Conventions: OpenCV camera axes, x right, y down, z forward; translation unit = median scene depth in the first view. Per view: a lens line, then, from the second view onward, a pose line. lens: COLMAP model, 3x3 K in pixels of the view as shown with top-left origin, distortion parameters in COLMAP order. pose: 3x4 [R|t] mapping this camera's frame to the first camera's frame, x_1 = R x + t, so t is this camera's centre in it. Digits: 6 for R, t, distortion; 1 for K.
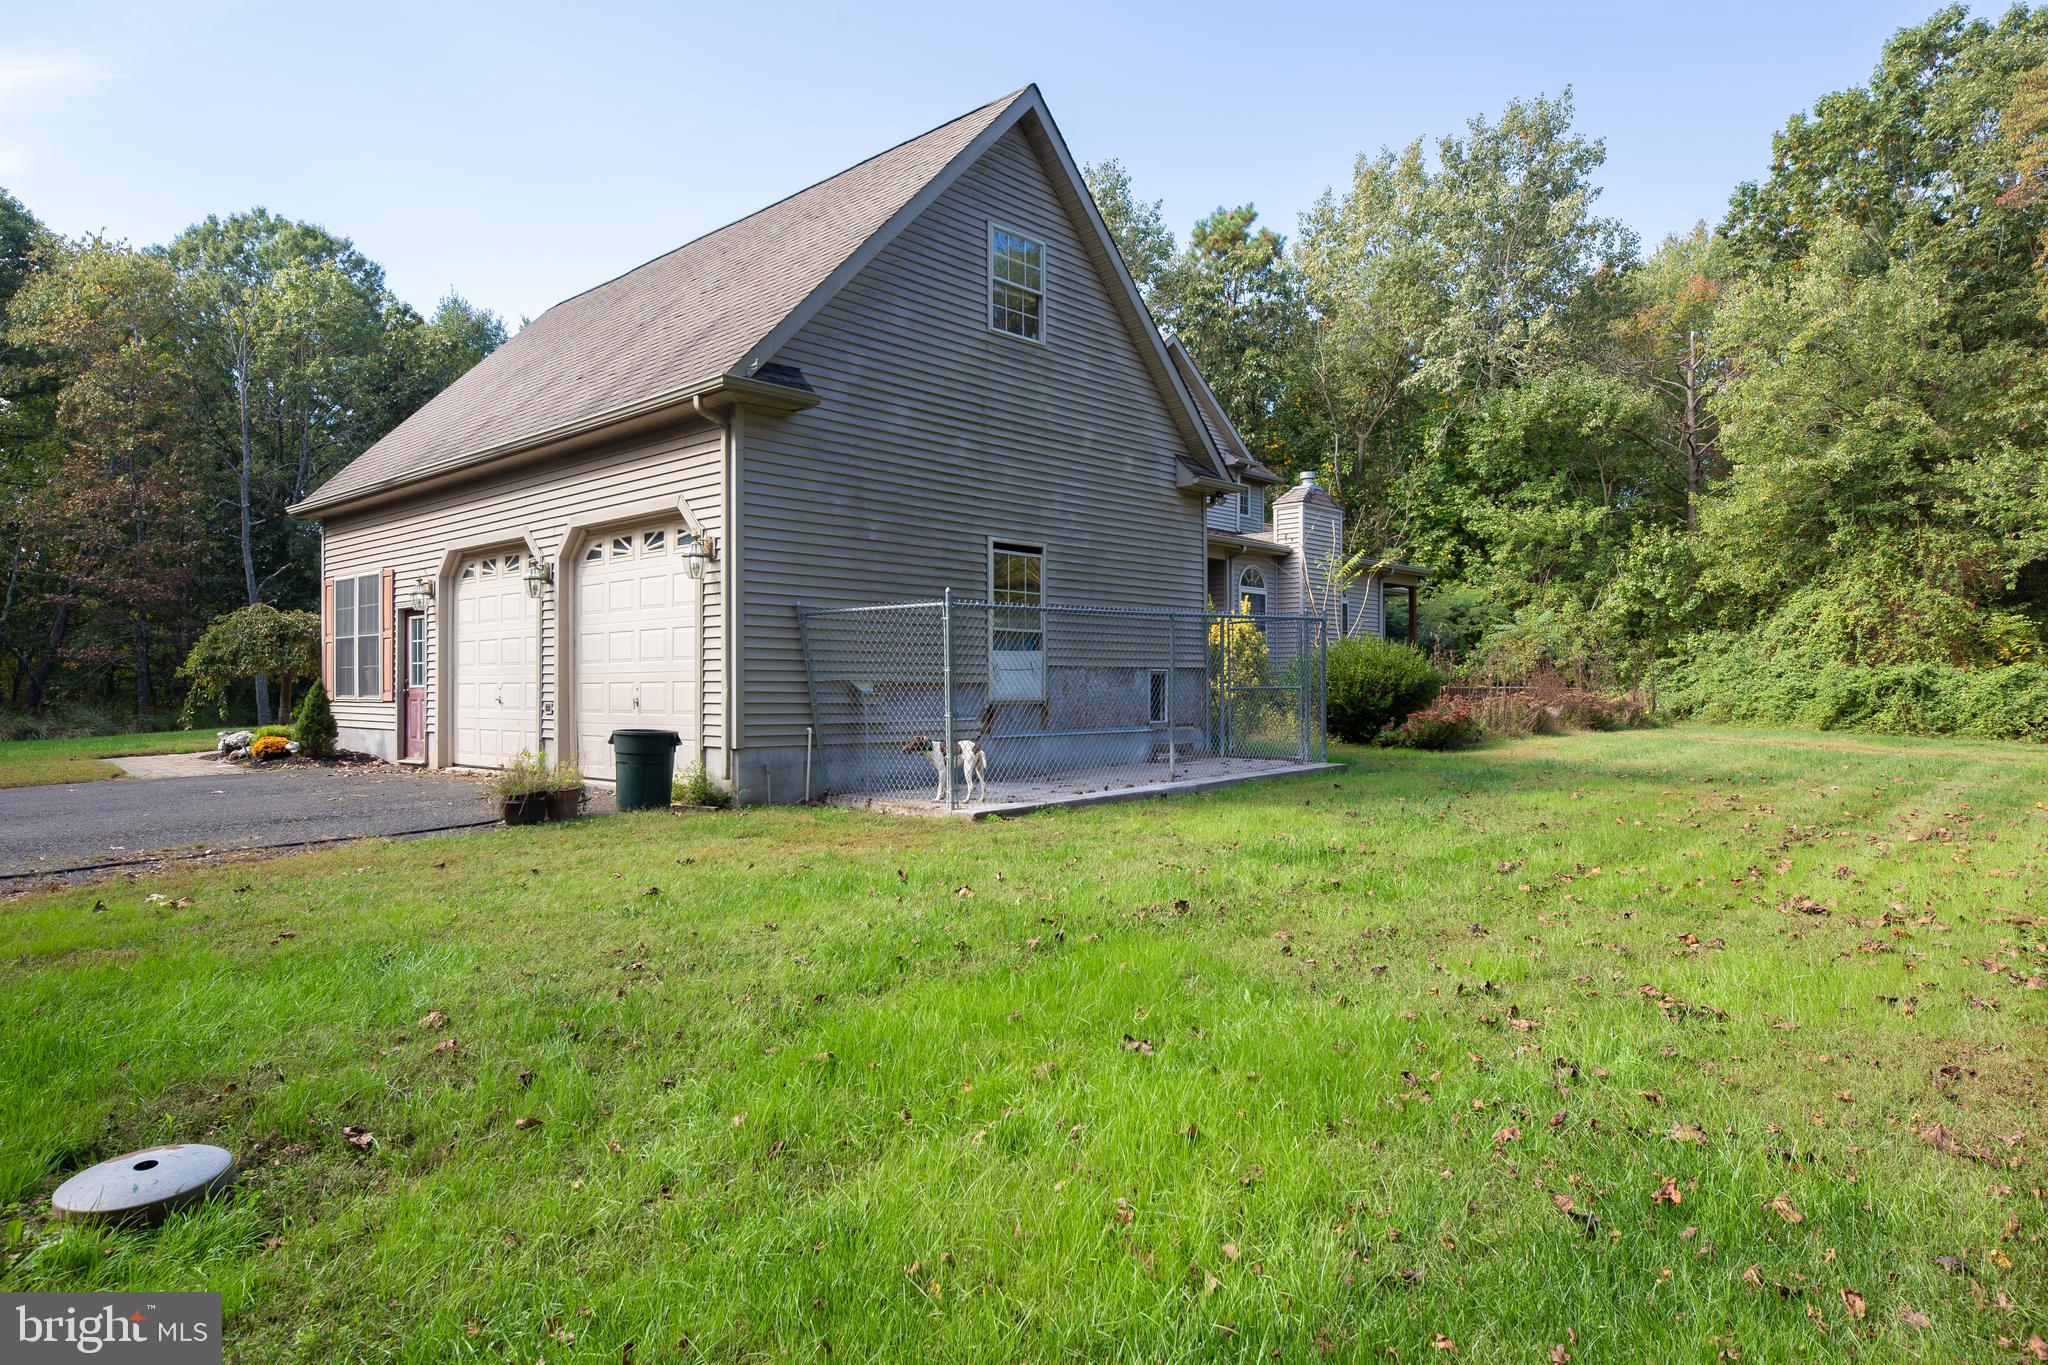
lens RADIAL K [[1232.9, 0, 1028.7], [0, 1232.9, 687.9], [0, 0, 1]] dist [0.015079, 0.001228]
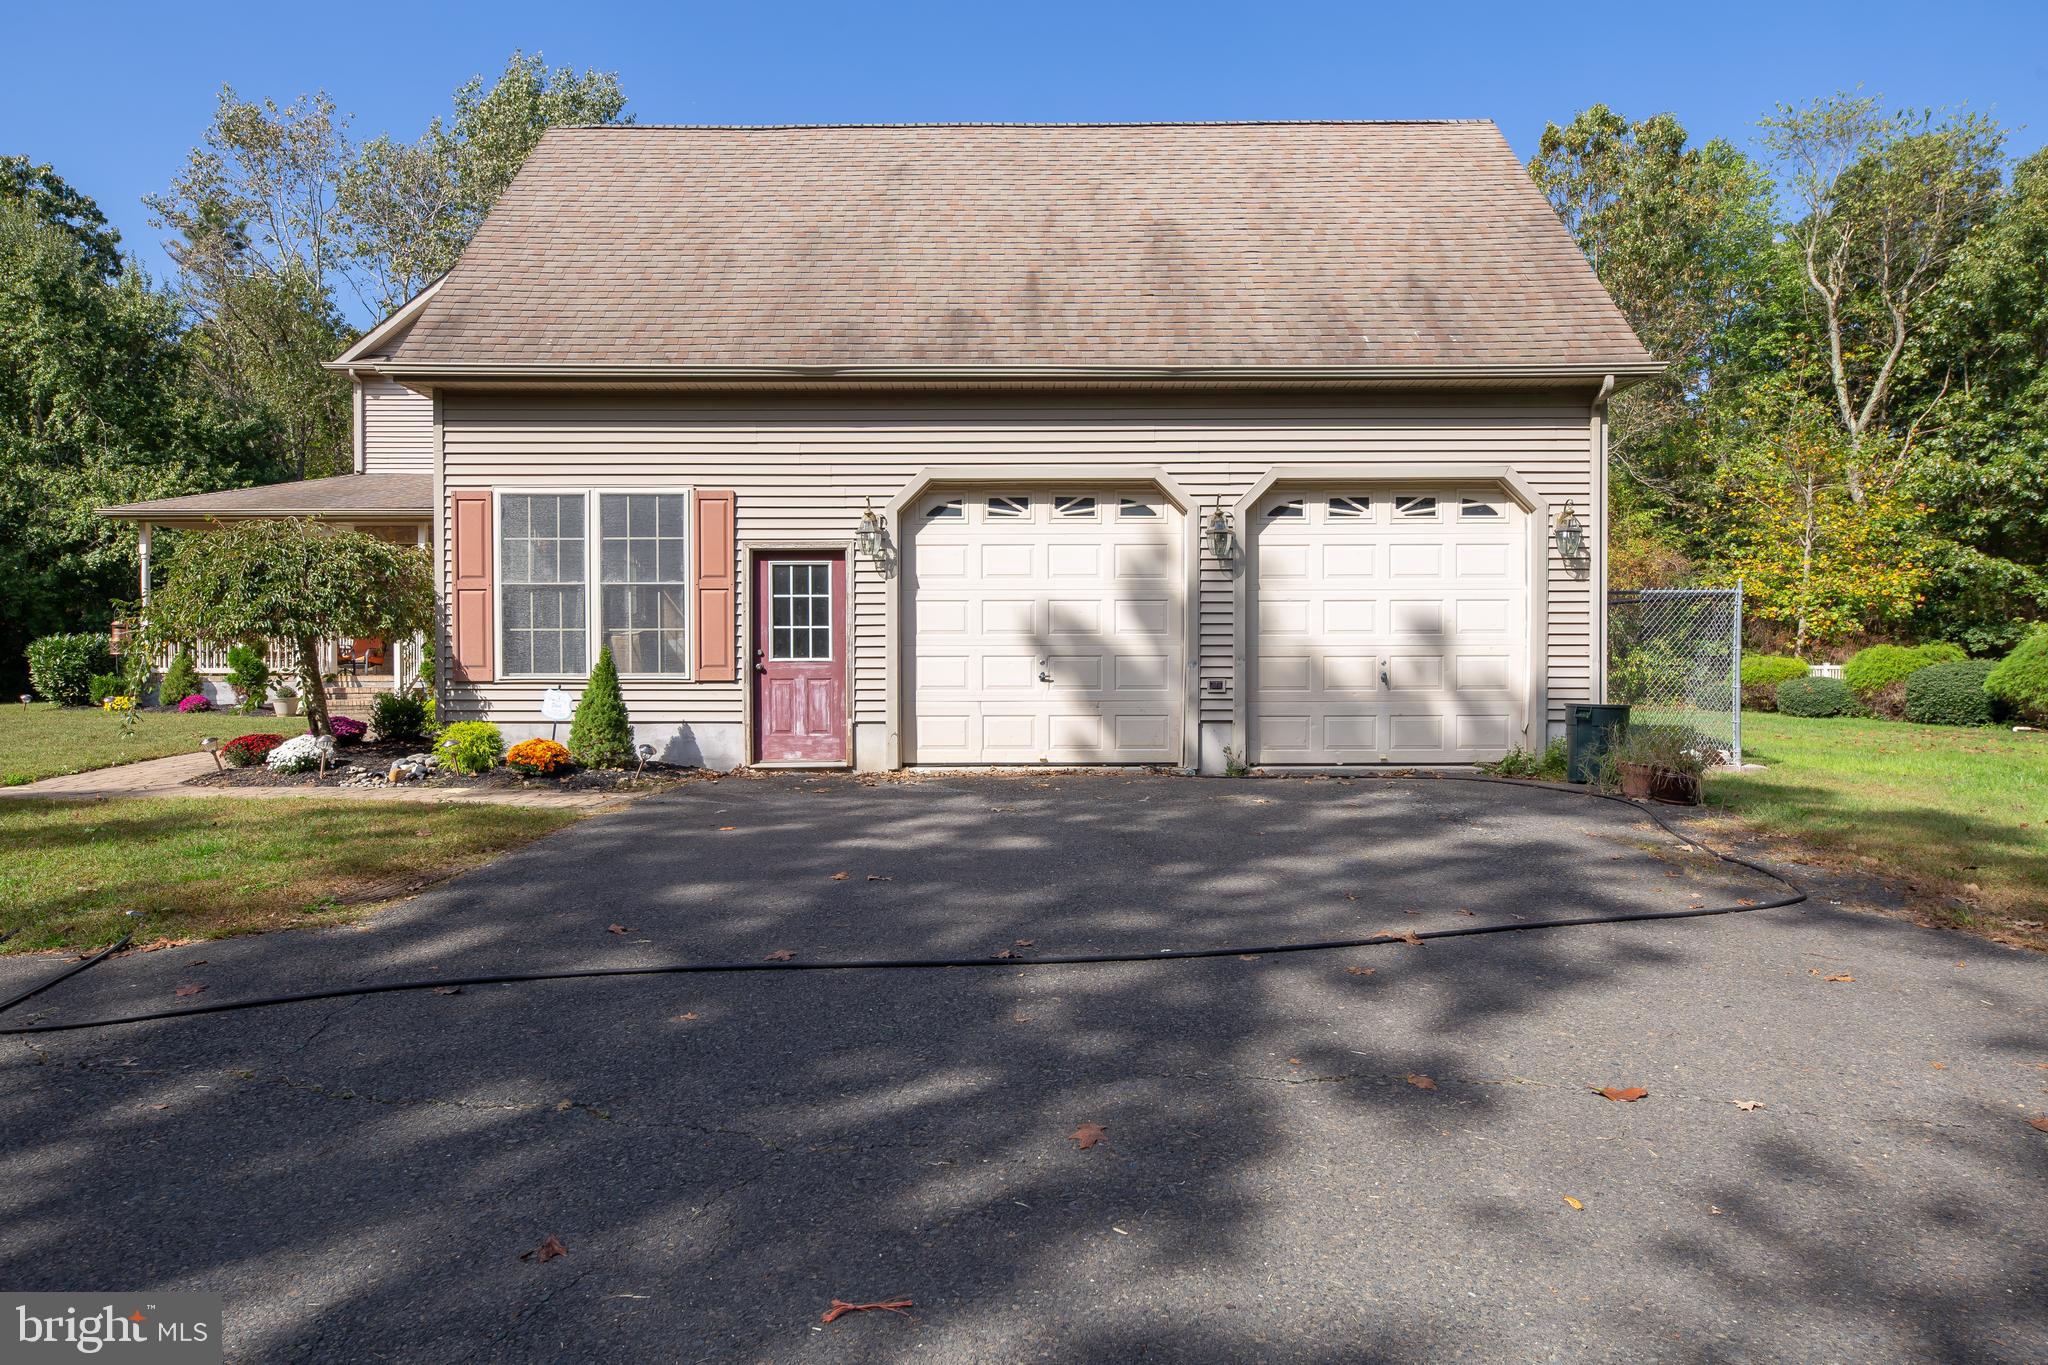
lens RADIAL K [[1232.9, 0, 1028.7], [0, 1232.9, 687.9], [0, 0, 1]] dist [0.015079, 0.001228]
pose [[0.721024, -0.013058, 0.692788, -0.944672], [0.000462, 0.999831, 0.018364, 0.001803], [-0.692910, -0.012921, 0.720908, 0.420601]]
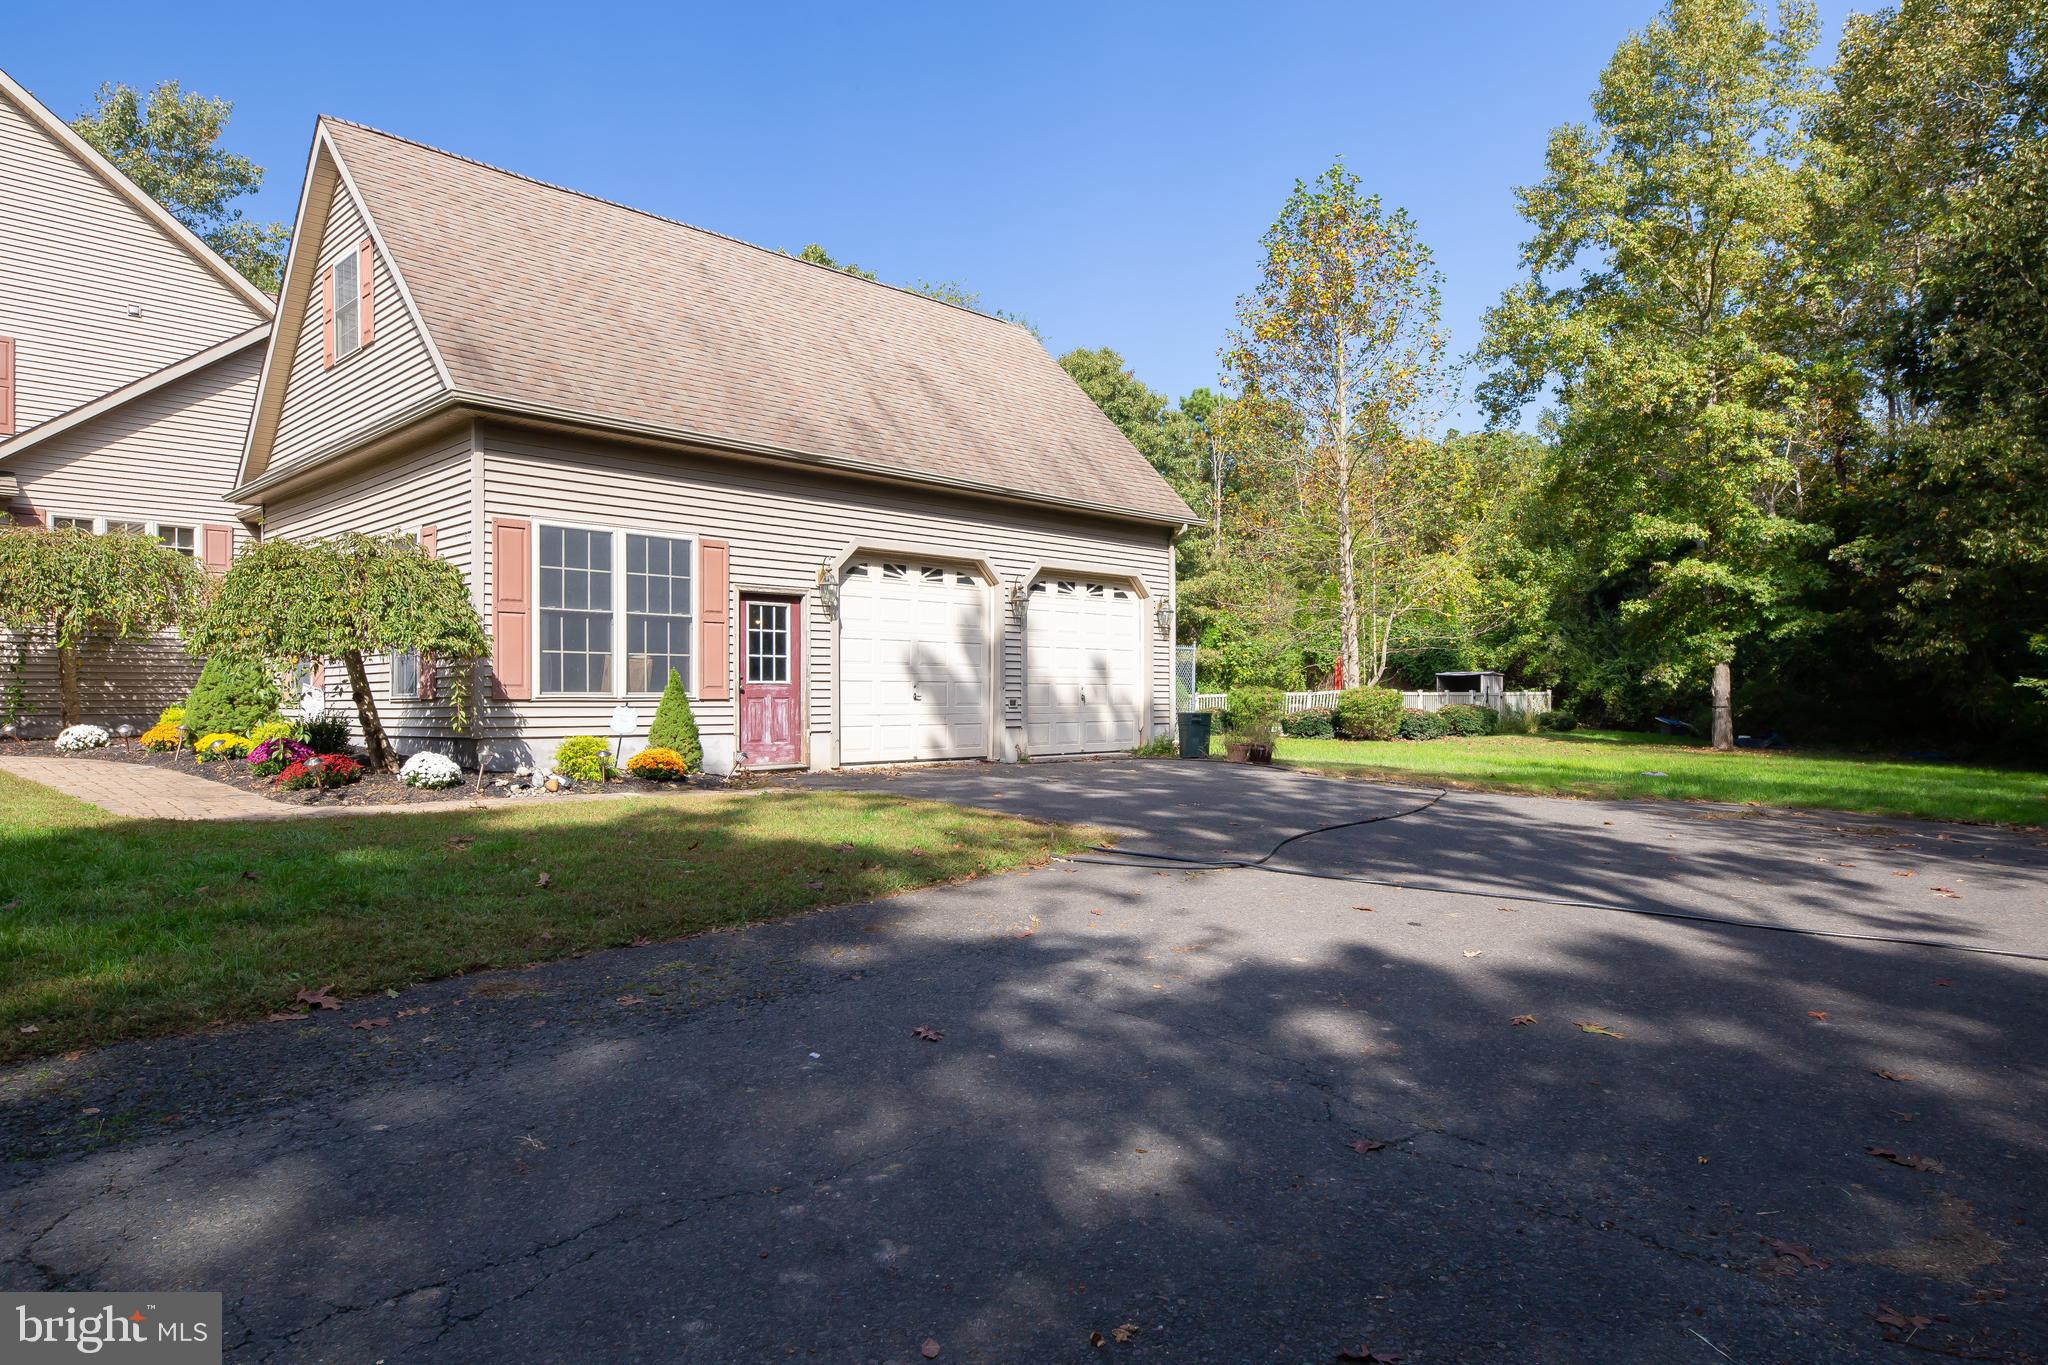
lens RADIAL K [[1232.9, 0, 1028.7], [0, 1232.9, 687.9], [0, 0, 1]] dist [0.015079, 0.001228]
pose [[0.011914, 0.005261, 0.999915, -1.453203], [-0.004806, 0.999975, -0.005204, 0.006557], [-0.999917, -0.004743, 0.011939, 0.855031]]
